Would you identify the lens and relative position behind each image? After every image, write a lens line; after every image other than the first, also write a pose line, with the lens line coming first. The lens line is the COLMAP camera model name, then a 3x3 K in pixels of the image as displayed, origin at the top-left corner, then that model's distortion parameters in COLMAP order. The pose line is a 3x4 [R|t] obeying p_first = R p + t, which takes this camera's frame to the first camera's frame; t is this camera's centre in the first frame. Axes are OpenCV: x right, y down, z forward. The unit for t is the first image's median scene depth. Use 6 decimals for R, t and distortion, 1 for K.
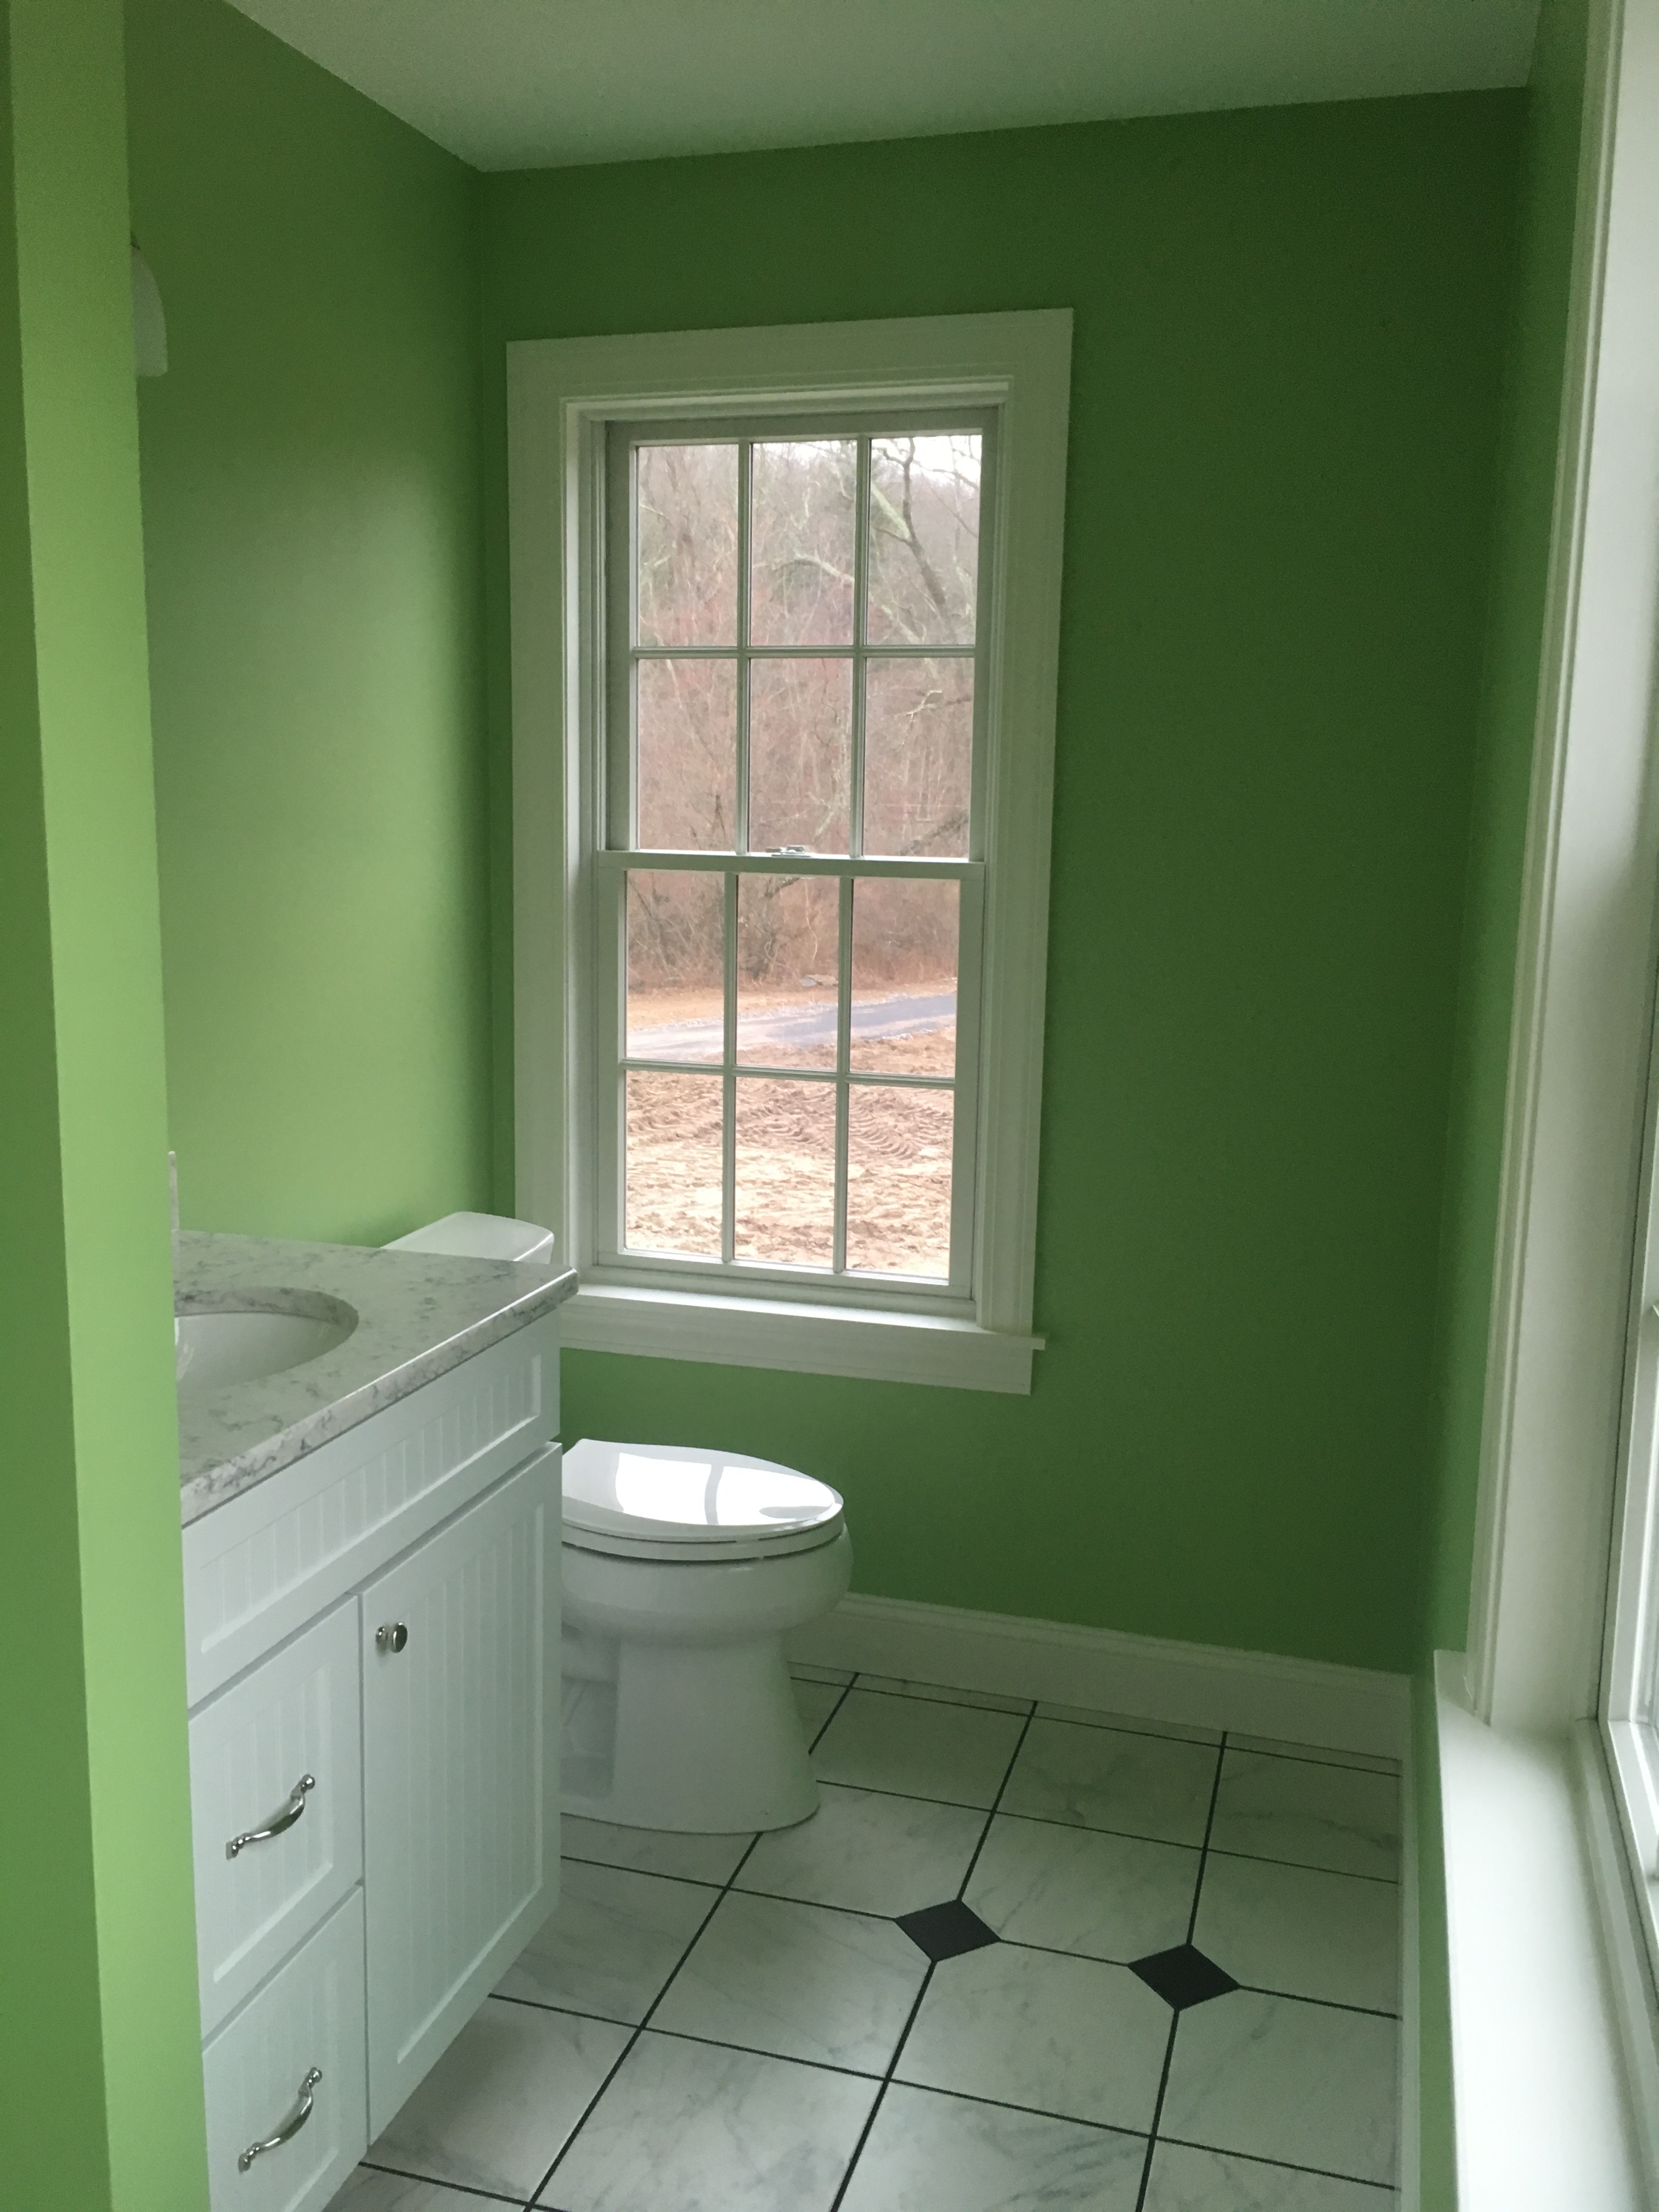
lens RADIAL K [[1890.5, 0, 828.1], [0, 1890.5, 1097.6], [0, 0, 1]] dist [0.027653, -0.017765]
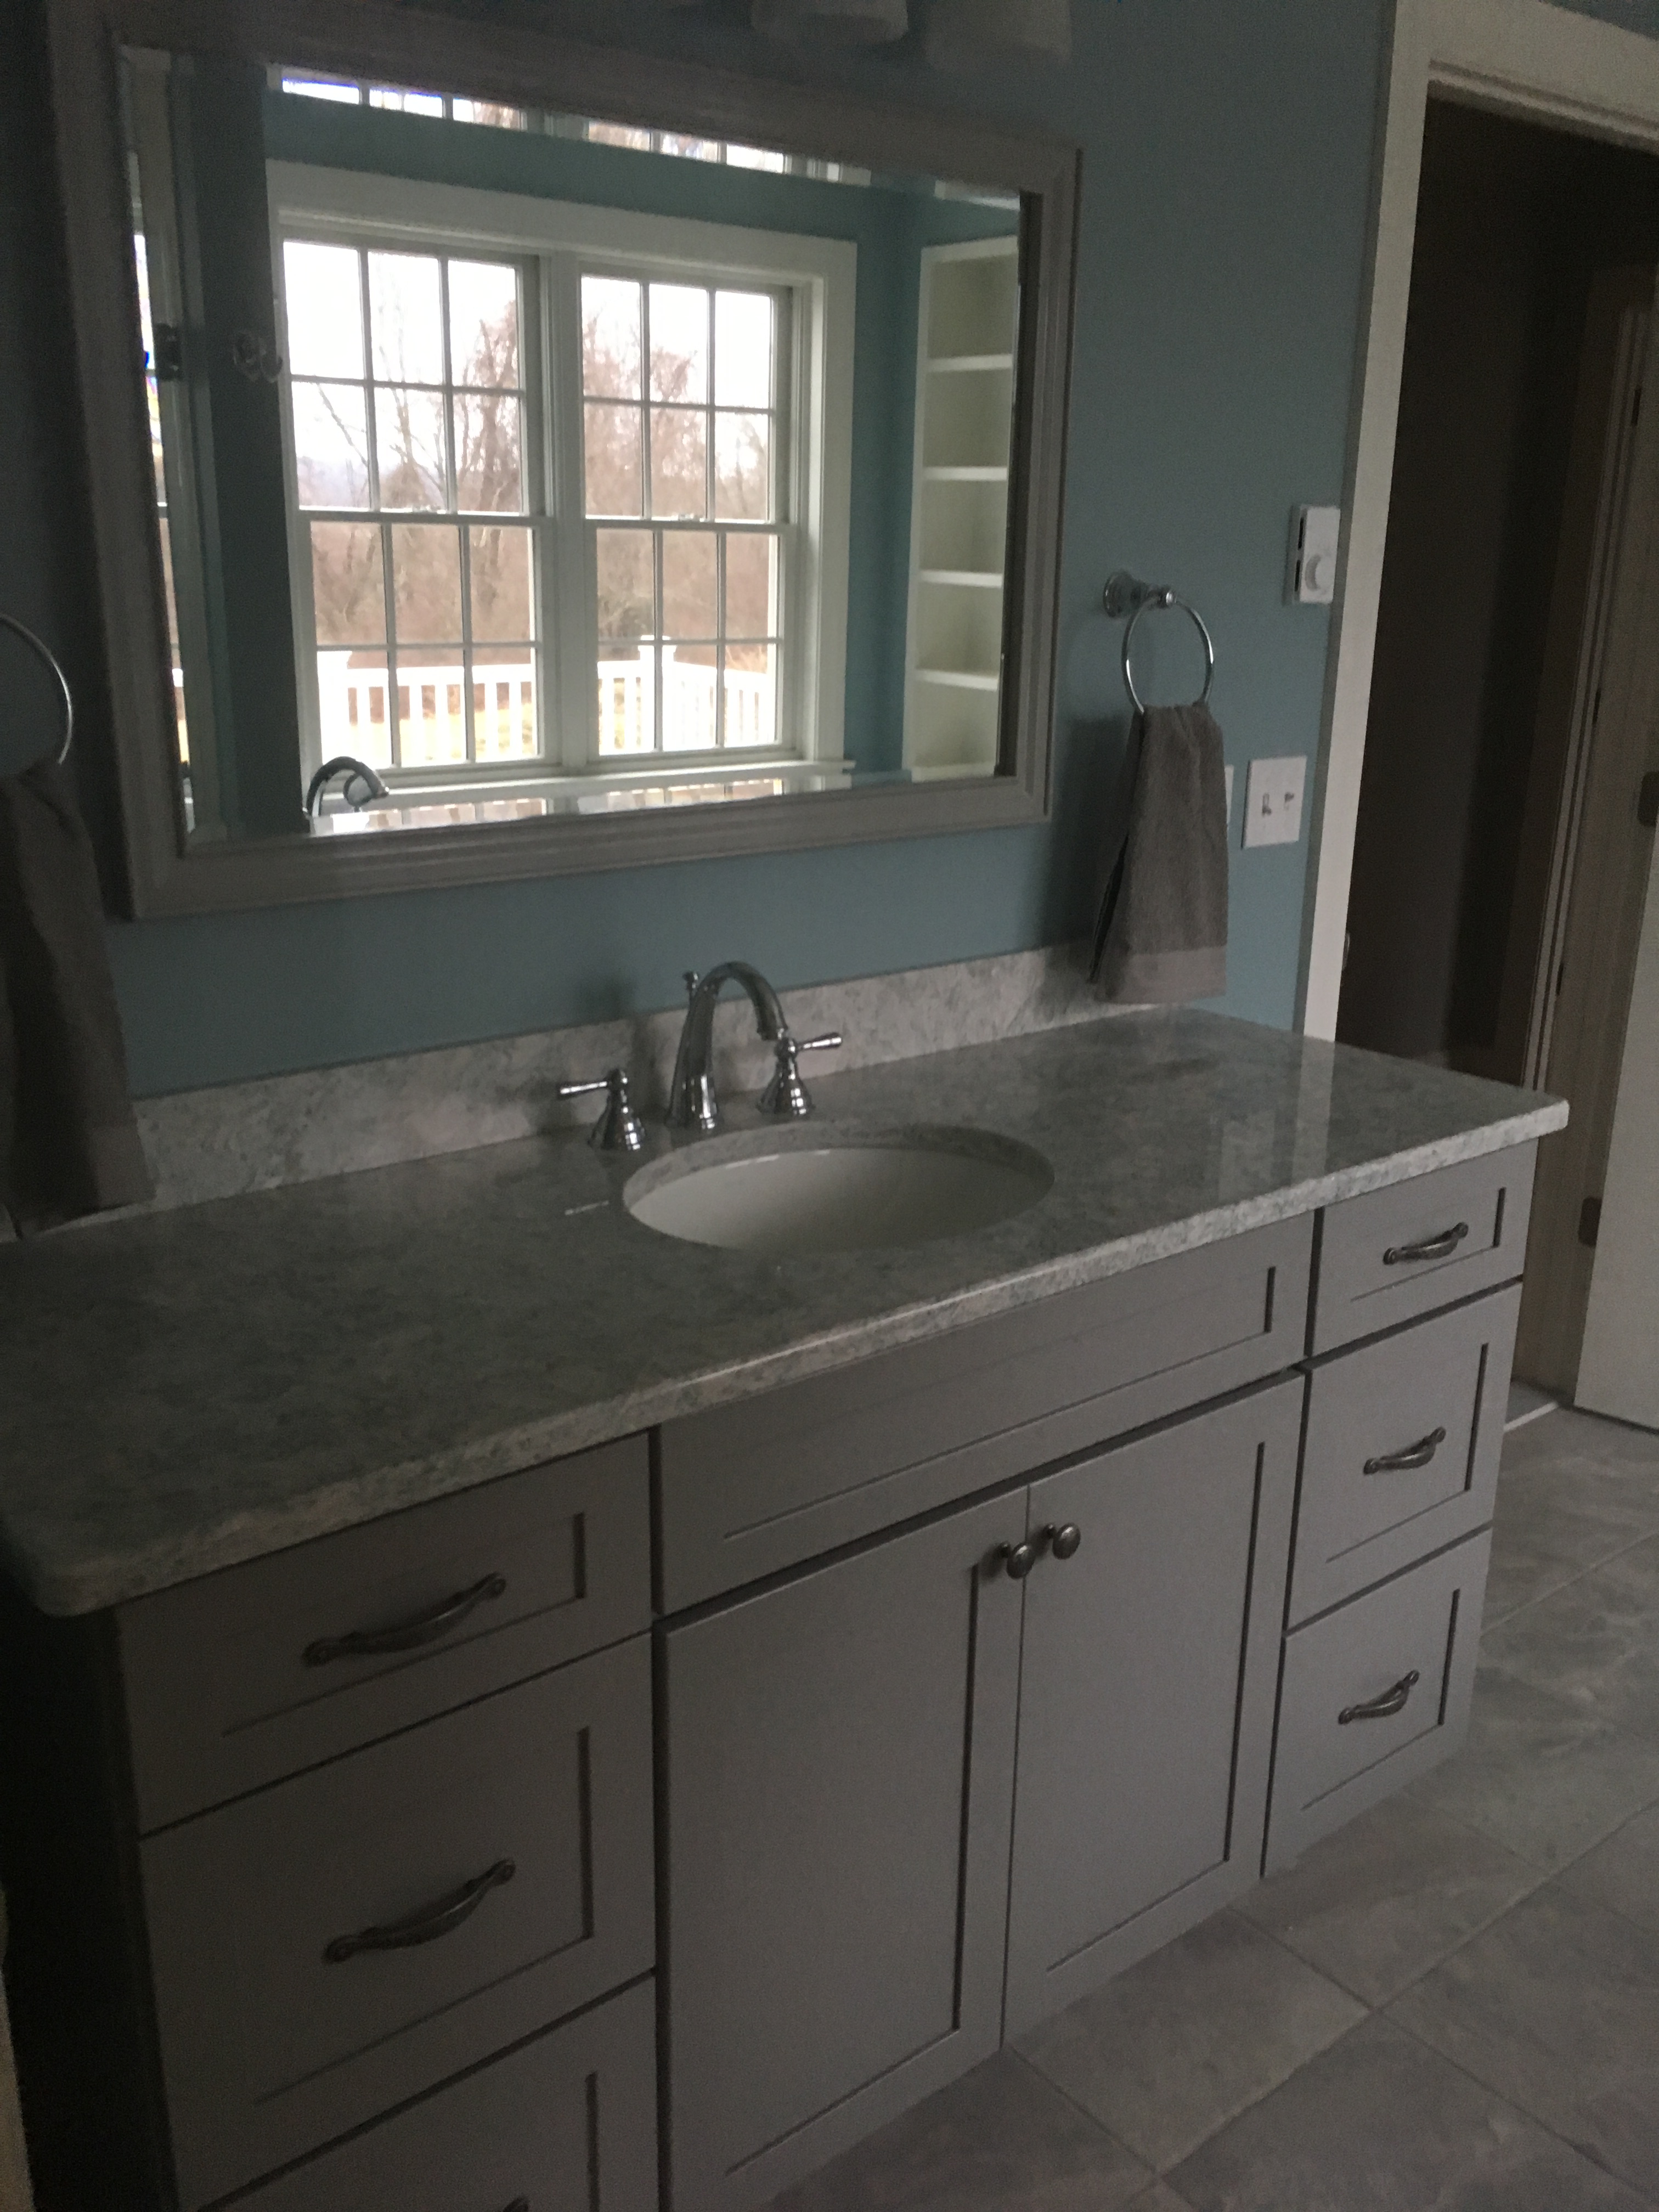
lens RADIAL K [[1890.5, 0, 828.4], [0, 1890.5, 1104.8], [0, 0, 1]] dist [0.027653, -0.017765]
pose [[0.562202, -0.245914, 0.789592, -1.475763], [0.123170, 0.969016, 0.214096, 0.048749], [-0.817776, -0.023111, 0.575072, -0.206038]]
